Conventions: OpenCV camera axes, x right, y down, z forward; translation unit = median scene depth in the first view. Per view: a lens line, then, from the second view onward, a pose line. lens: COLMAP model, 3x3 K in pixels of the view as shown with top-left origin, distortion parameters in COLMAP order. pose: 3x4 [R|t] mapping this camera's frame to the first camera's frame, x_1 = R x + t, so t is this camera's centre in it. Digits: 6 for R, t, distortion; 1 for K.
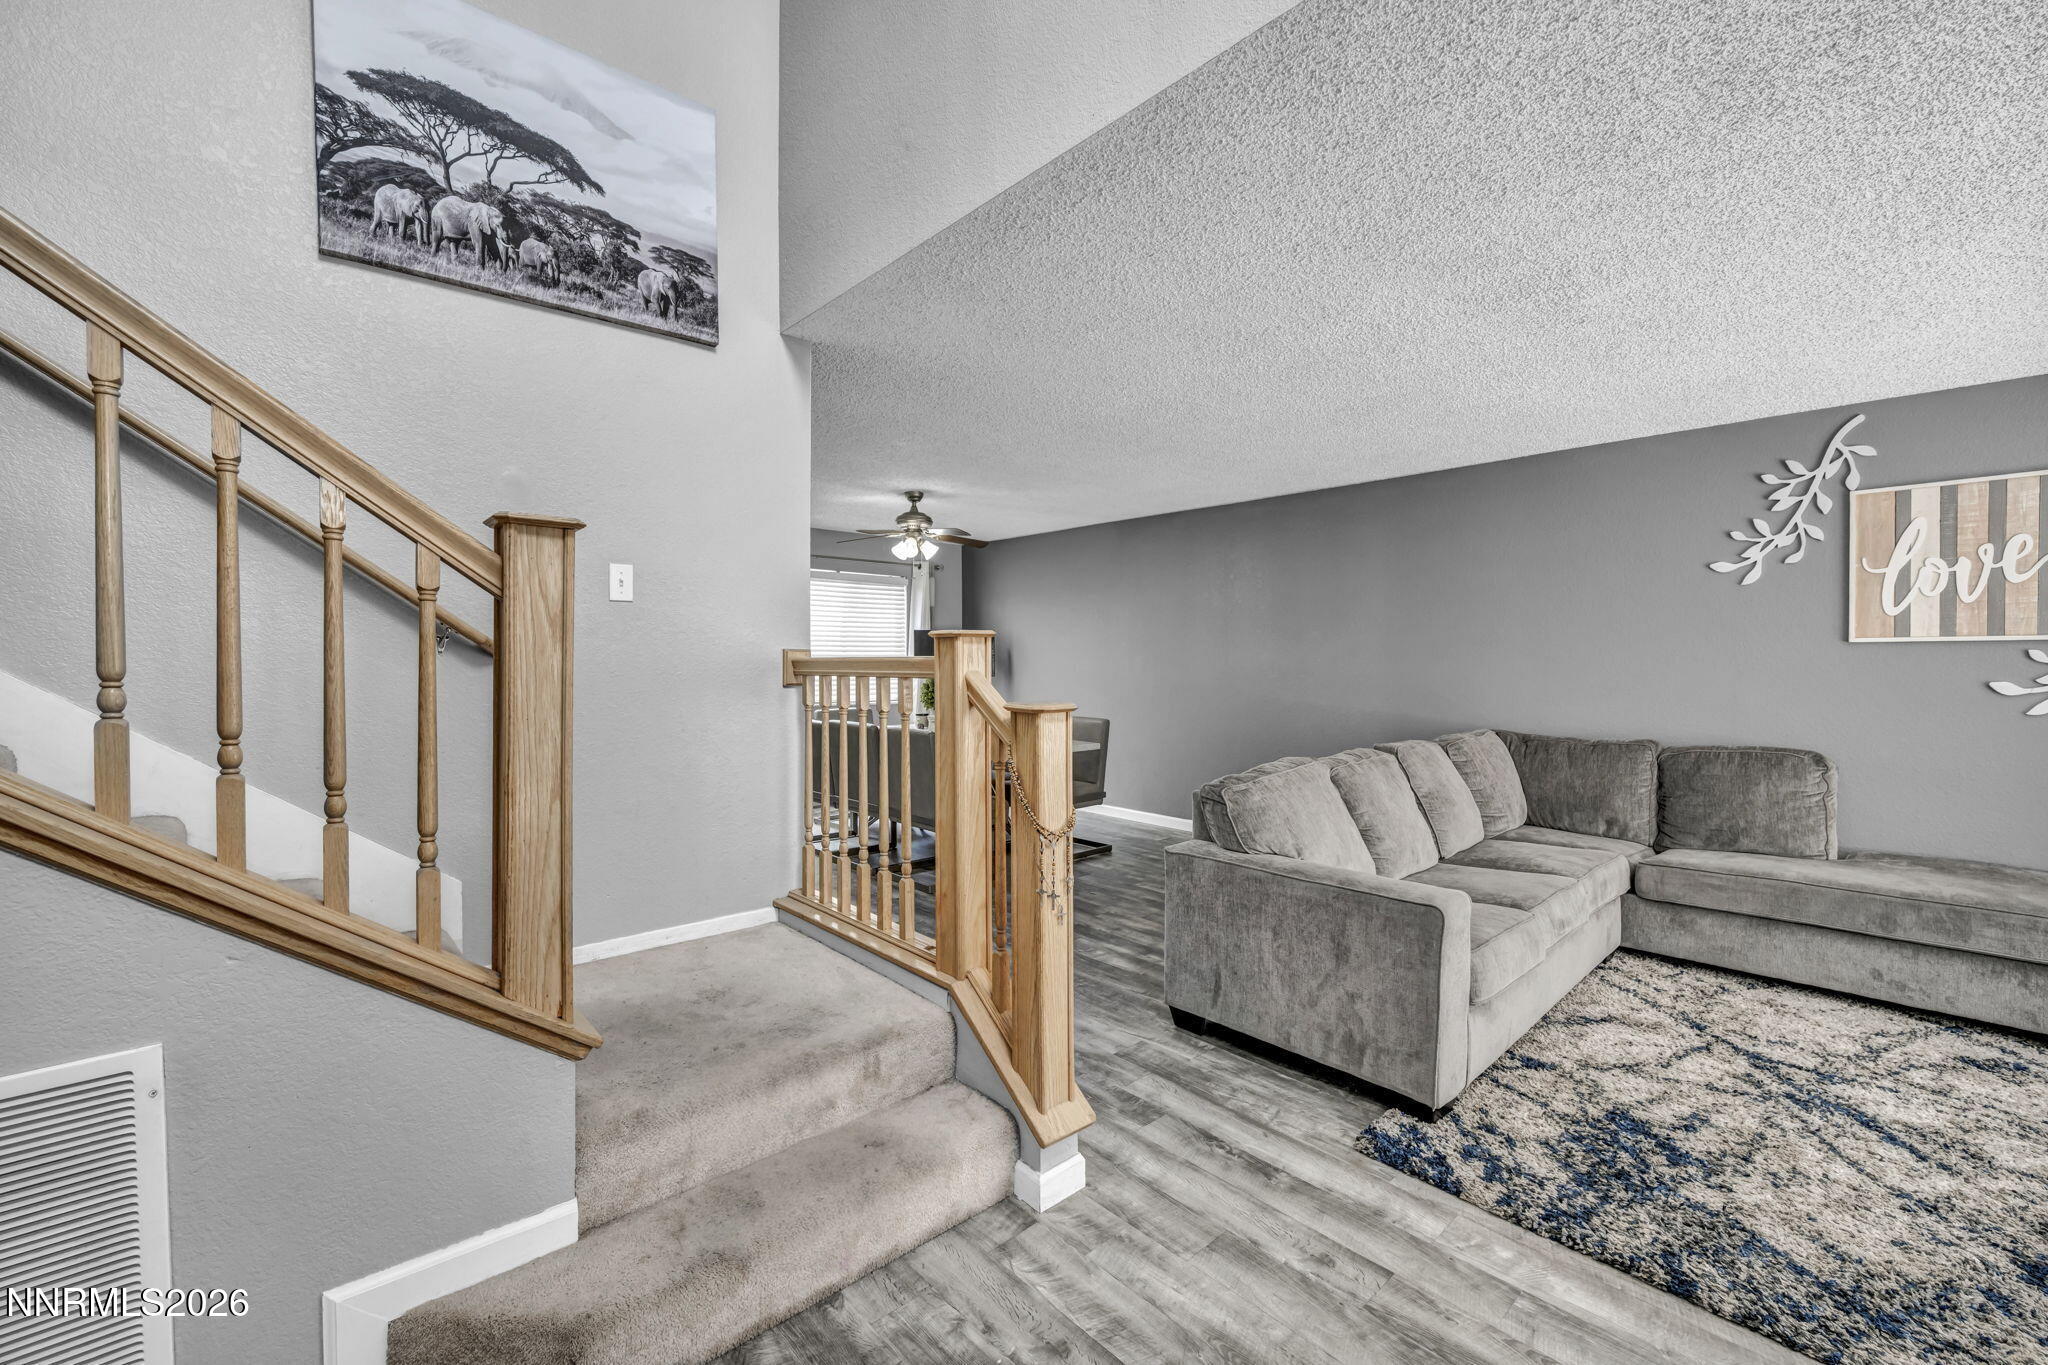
lens RADIAL K [[831.7, 0, 1037.2], [0, 831.7, 697.2], [0, 0, 1]] dist [-0.004236, 0.000352]
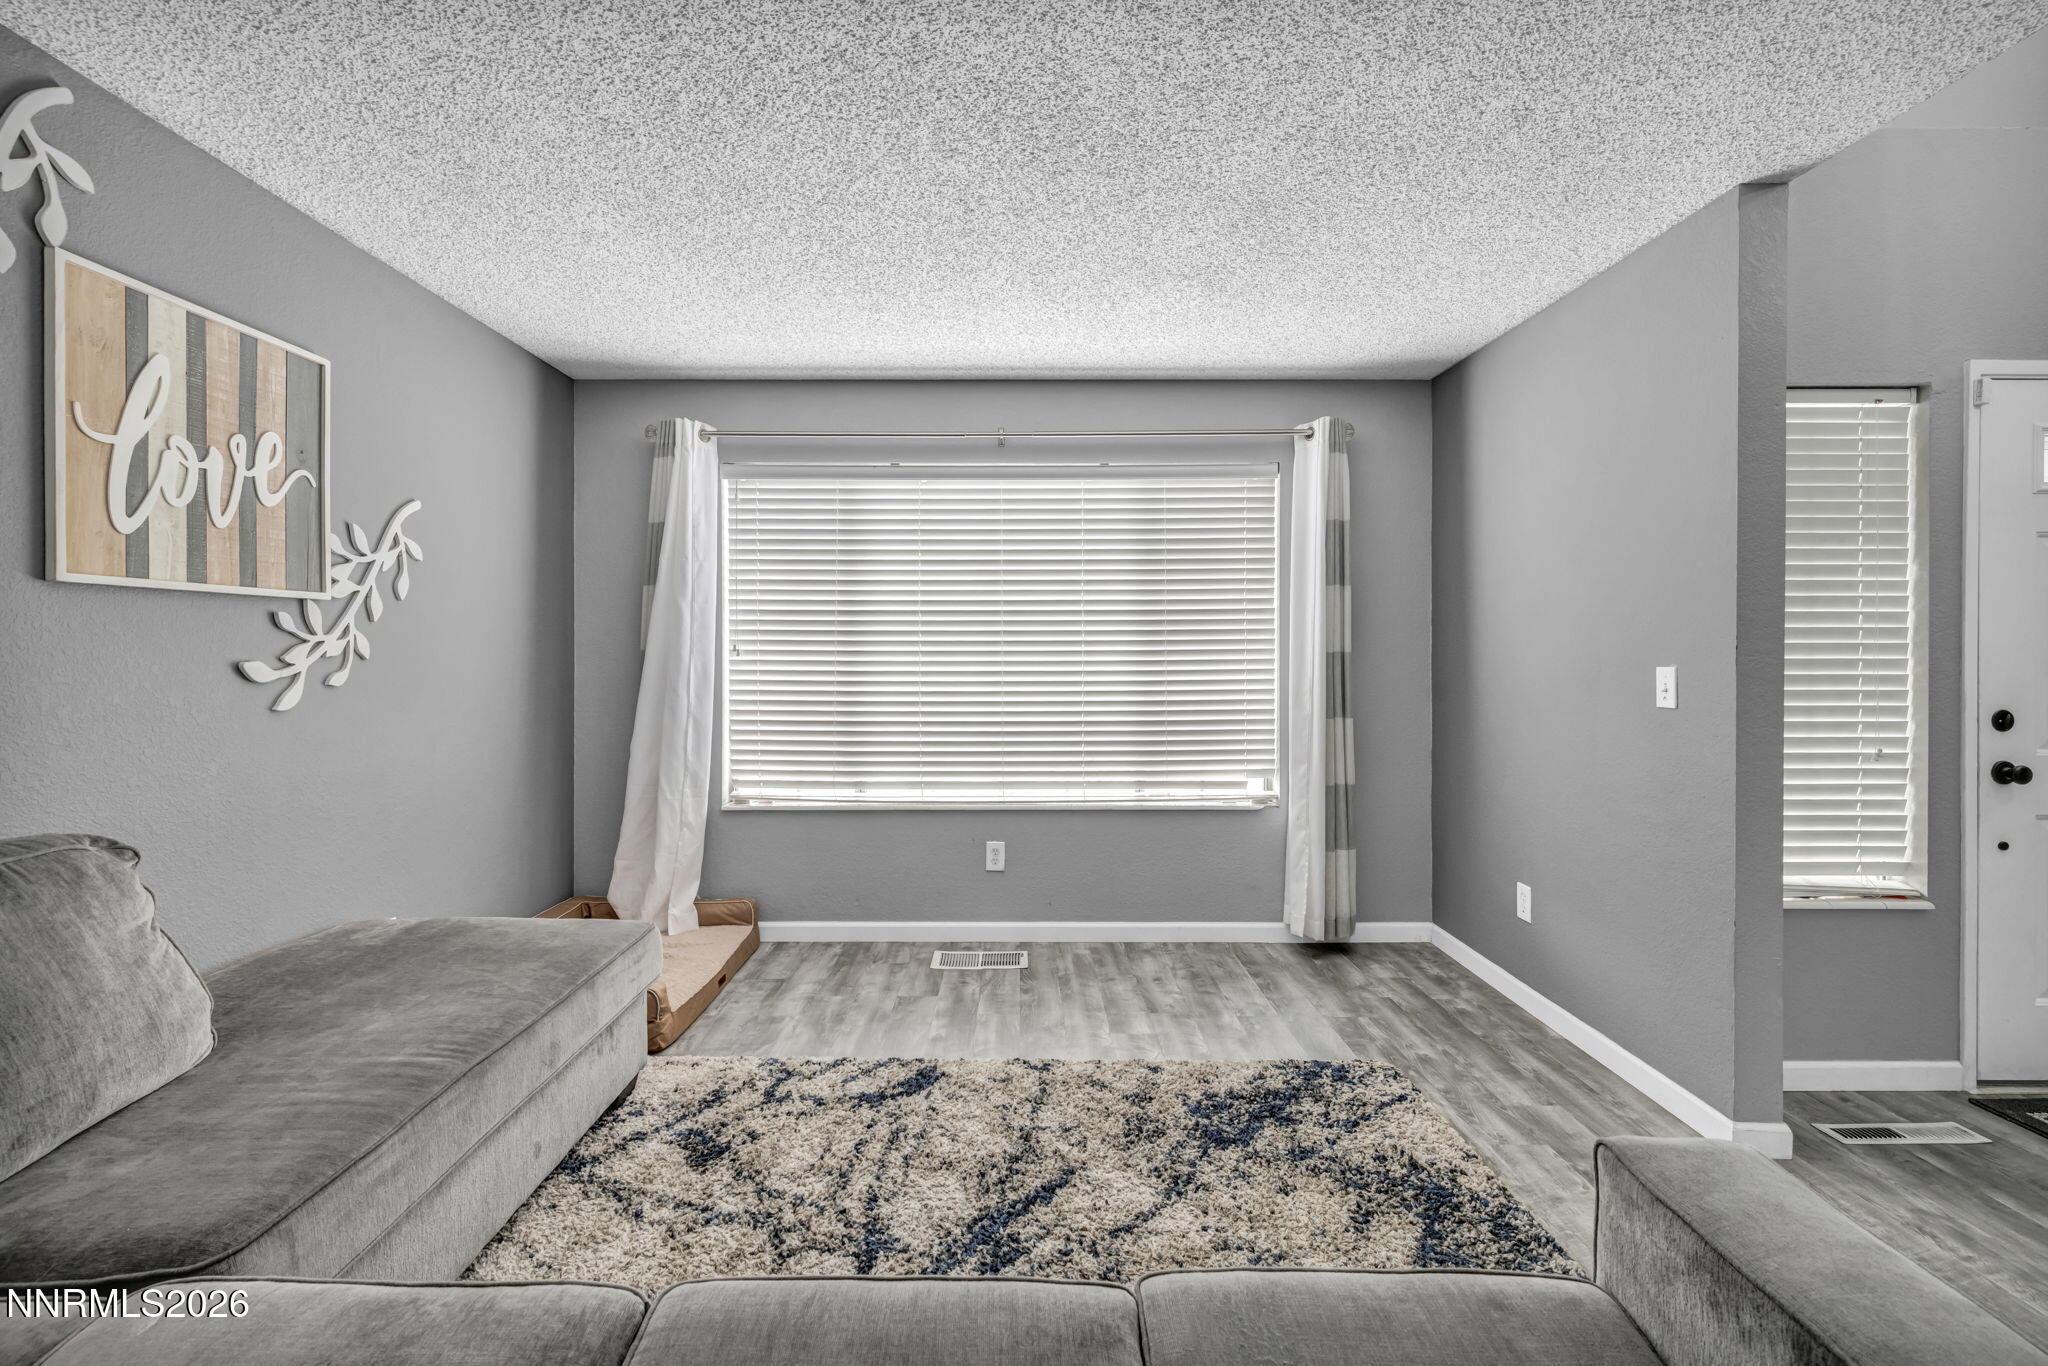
lens RADIAL K [[831.7, 0, 1017.9], [0, 831.7, 648.1], [0, 0, 1]] dist [-0.004236, 0.000352]
pose [[-0.737403, -0.003585, 0.675443, 0.321634], [0.021765, 0.999341, 0.029066, -0.035057], [-0.675102, 0.036134, -0.736839, 1.089764]]
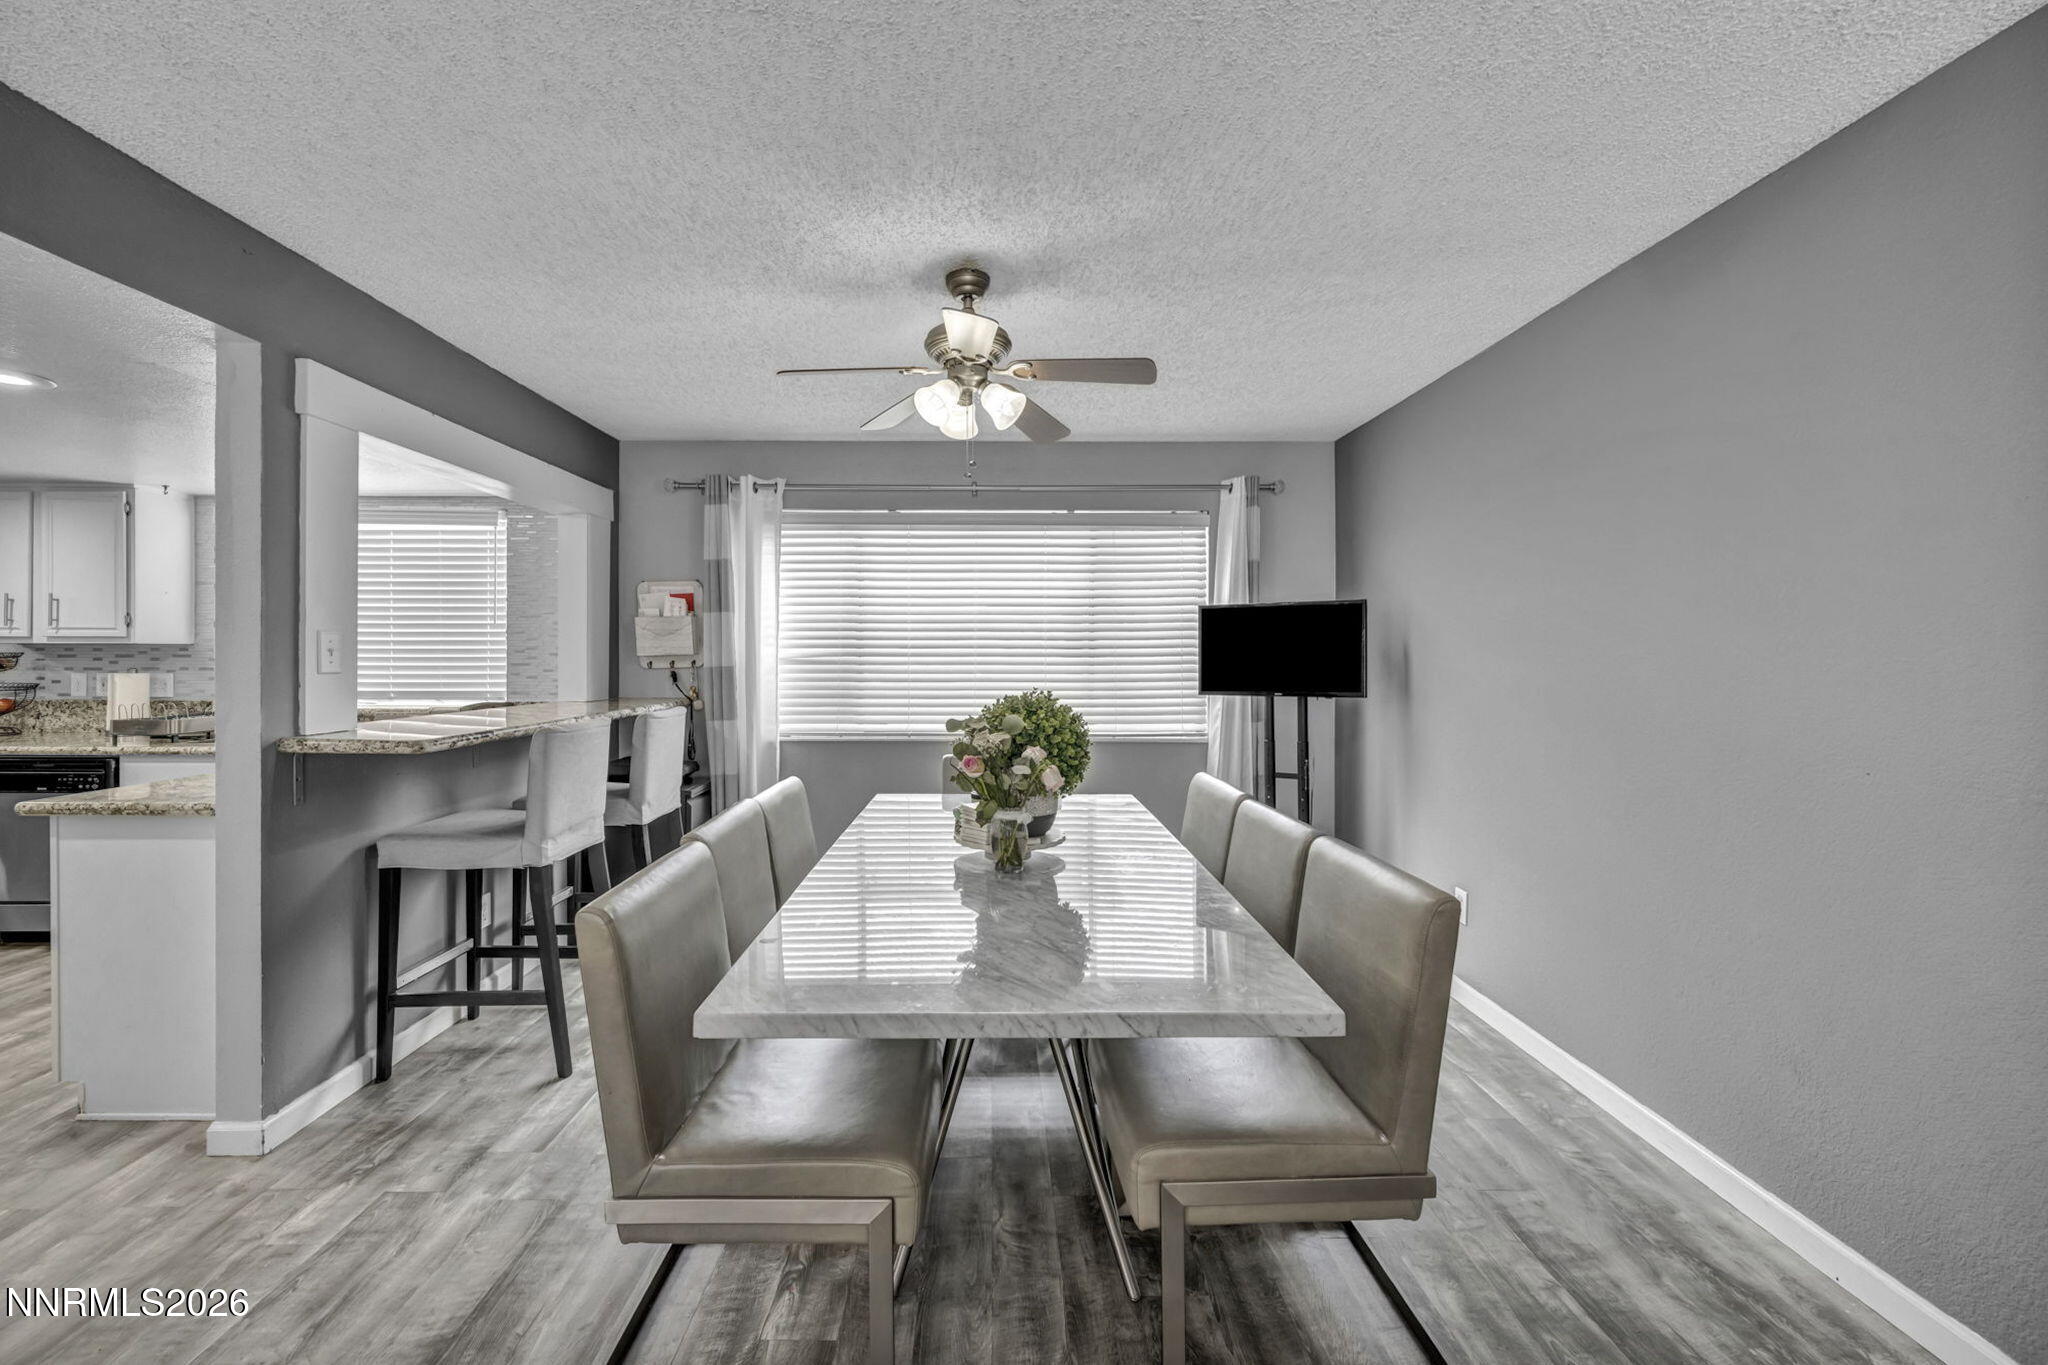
lens RADIAL K [[831.7, 0, 1008.1], [0, 831.7, 673.1], [0, 0, 1]] dist [-0.004236, 0.000352]
pose [[0.751300, 0.008571, -0.659905, 0.265670], [-0.024460, 0.999590, -0.014865, -0.062311], [0.659507, 0.027310, 0.751202, 1.222255]]
